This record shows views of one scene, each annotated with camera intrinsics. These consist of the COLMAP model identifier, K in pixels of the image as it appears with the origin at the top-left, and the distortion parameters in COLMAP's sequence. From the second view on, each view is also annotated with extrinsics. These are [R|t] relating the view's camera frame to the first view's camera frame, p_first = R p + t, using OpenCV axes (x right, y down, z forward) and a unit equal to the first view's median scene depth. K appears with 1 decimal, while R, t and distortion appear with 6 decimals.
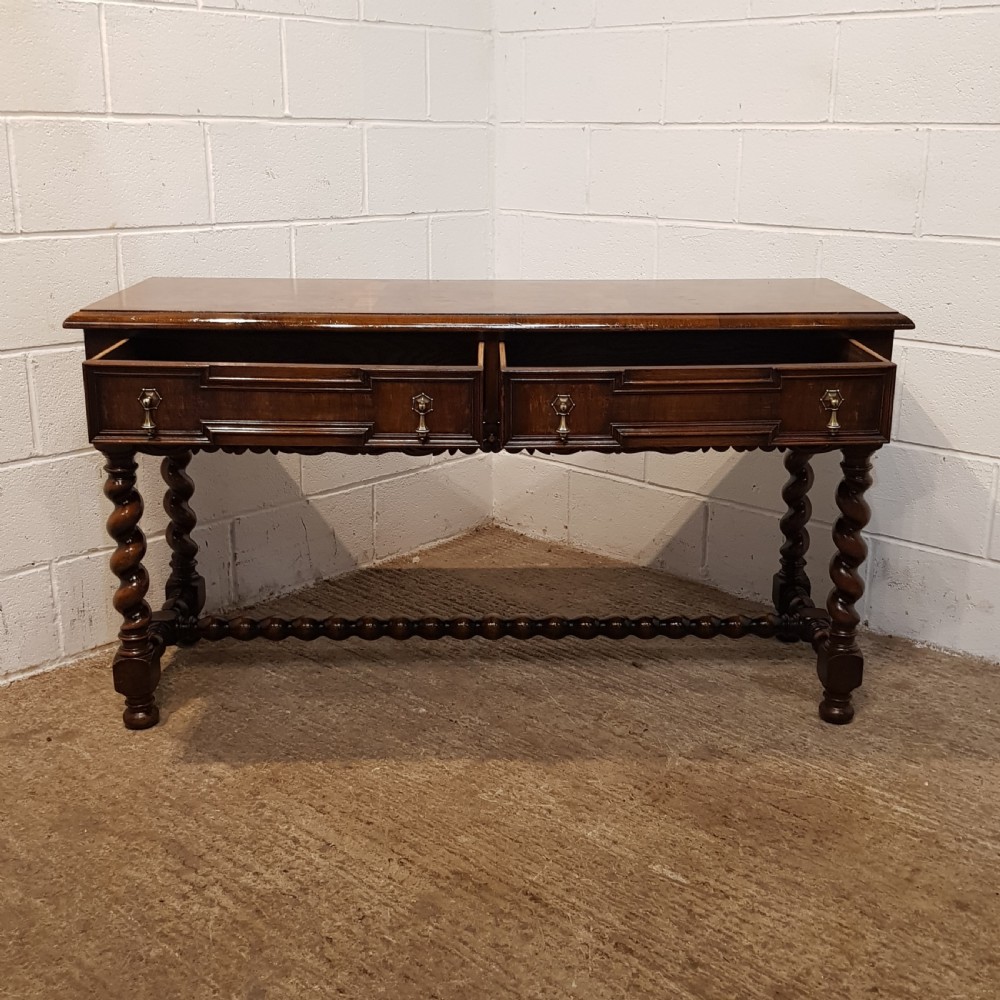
lens RADIAL K [[1126.4, 0, 494.4], [0, 1126.4, 466.5], [0, 0, 1]] dist [0.011930, 0.000000]
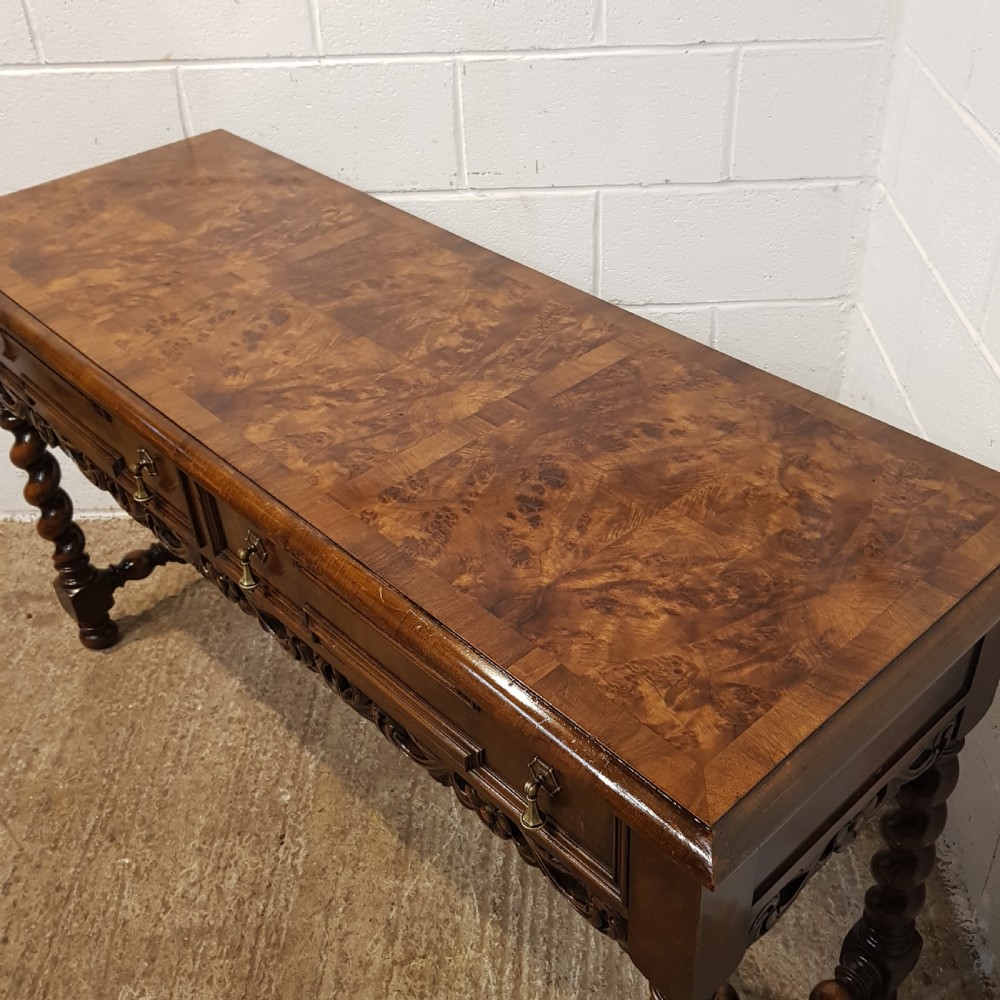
lens RADIAL K [[1126.4, 0, 526.4], [0, 1126.4, 483.8], [0, 0, 1]] dist [0.011930, 0.000000]
pose [[0.693070, 0.427061, -0.580752, 0.395938], [-0.166757, 0.878755, 0.447193, -0.340144], [0.701317, -0.213092, 0.680254, 0.586123]]
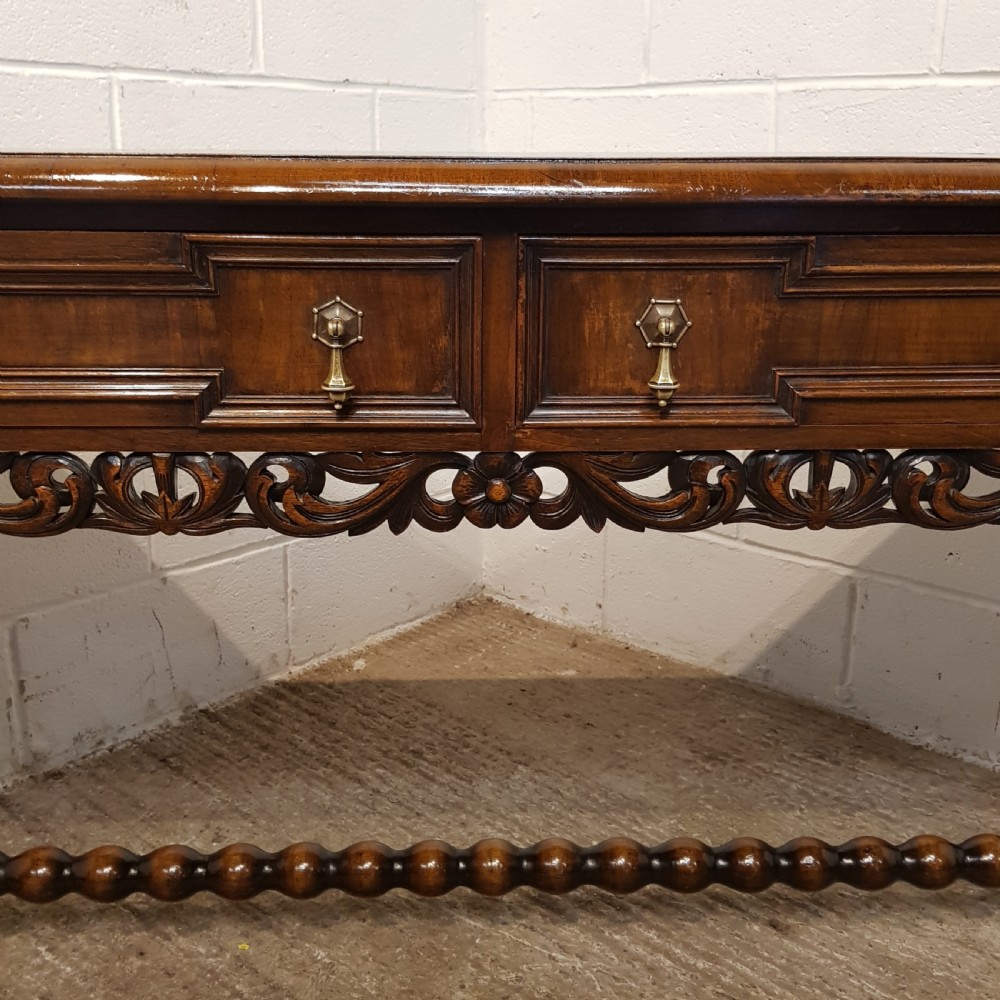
lens RADIAL K [[1126.4, 0, 493.0], [0, 1126.4, 498.2], [0, 0, 1]] dist [0.011930, 0.000000]
pose [[0.999828, -0.003484, 0.018225, -0.010112], [0.003121, 0.999797, 0.019919, -0.026214], [-0.018291, -0.019859, 0.999635, 0.514731]]
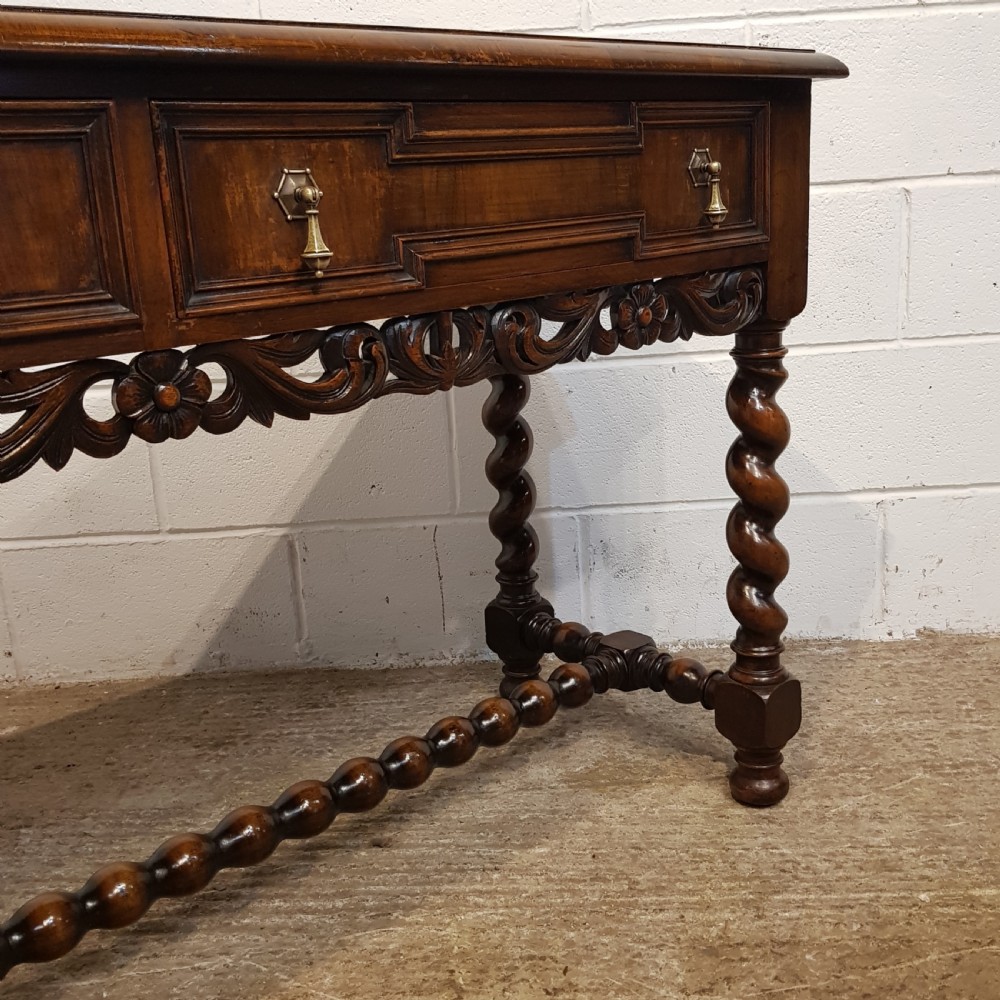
lens RADIAL K [[1126.4, 0, 481.3], [0, 1126.4, 507.4], [0, 0, 1]] dist [0.011930, 0.000000]
pose [[0.749395, -0.216622, 0.625685, -0.131947], [0.233732, 0.970680, 0.056119, 0.009147], [-0.619496, 0.104188, 0.778055, 0.568970]]
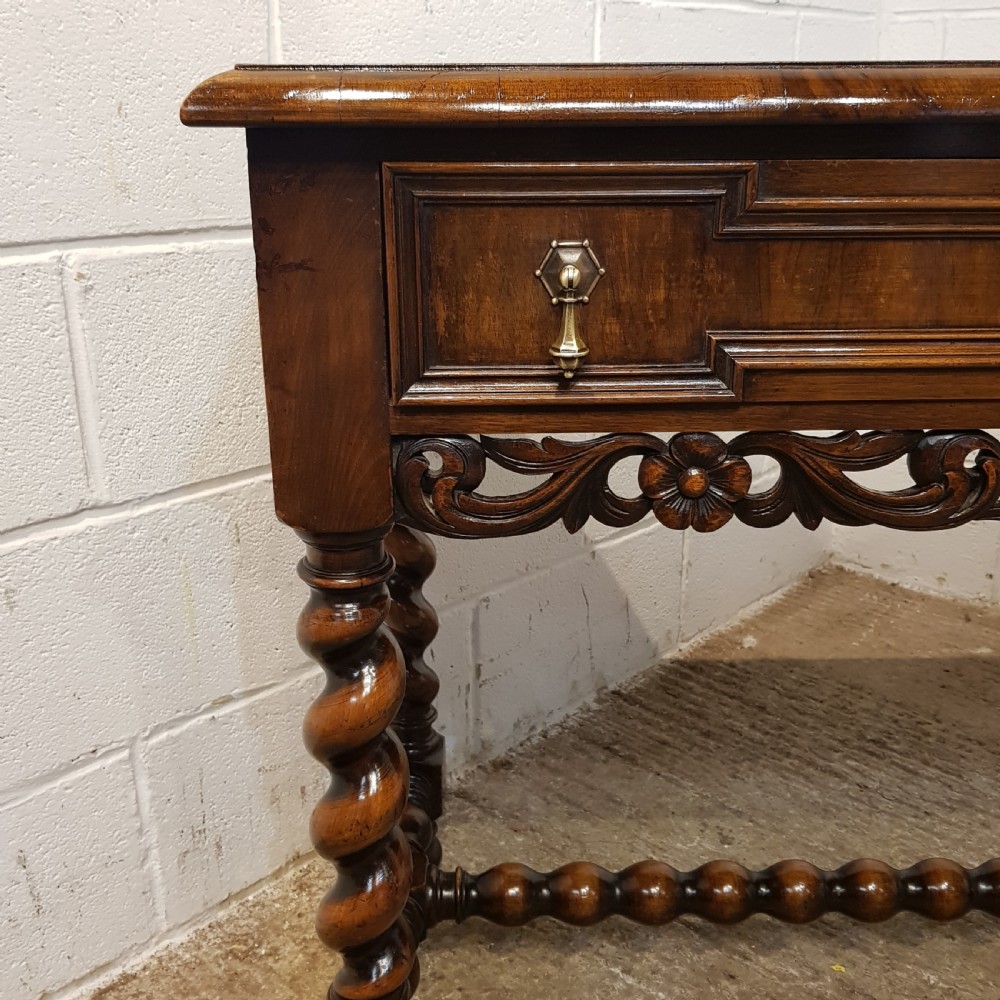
lens RADIAL K [[1126.4, 0, 494.4], [0, 1126.4, 489.5], [0, 0, 1]] dist [0.011930, 0.000000]
pose [[0.999360, -0.009182, -0.034575, -0.236157], [0.011080, 0.998420, 0.055096, -0.035554], [0.034015, -0.055444, 0.997882, 0.570776]]
